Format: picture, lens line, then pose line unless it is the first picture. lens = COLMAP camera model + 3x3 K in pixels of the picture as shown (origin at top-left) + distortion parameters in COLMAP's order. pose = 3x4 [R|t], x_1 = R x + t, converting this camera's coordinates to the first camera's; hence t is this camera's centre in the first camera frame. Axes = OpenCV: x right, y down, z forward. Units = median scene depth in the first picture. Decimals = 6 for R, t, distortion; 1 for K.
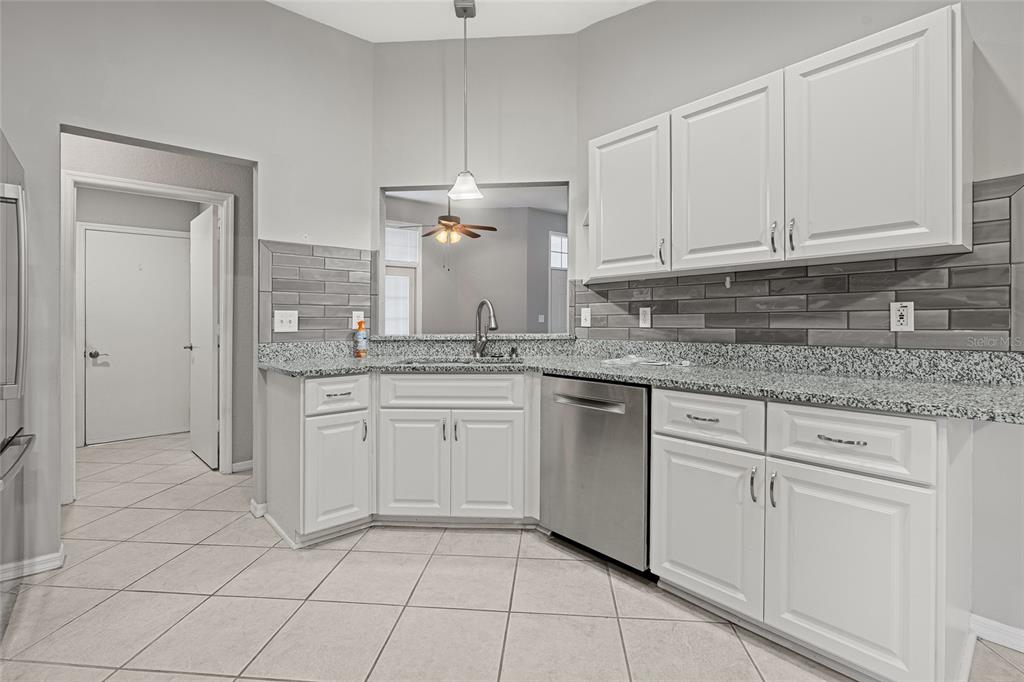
lens RADIAL K [[470.2, 0, 534.6], [0, 470.2, 314.6], [0, 0, 1]] dist [-0.012400, 0.000743]
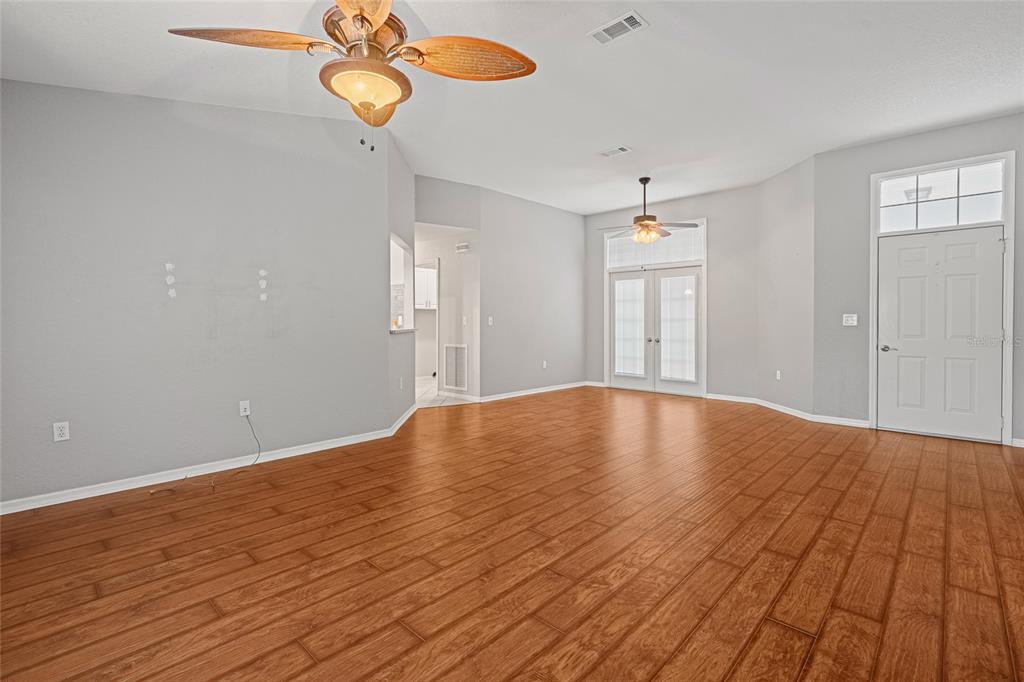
lens RADIAL K [[479.9, 0, 521.8], [0, 479.9, 320.6], [0, 0, 1]] dist [-0.015998, 0.000401]
pose [[0.070339, 0.011157, -0.997461, 2.190751], [0.007783, 0.999901, 0.011733, -0.004349], [0.997493, -0.008588, 0.070245, 1.796389]]
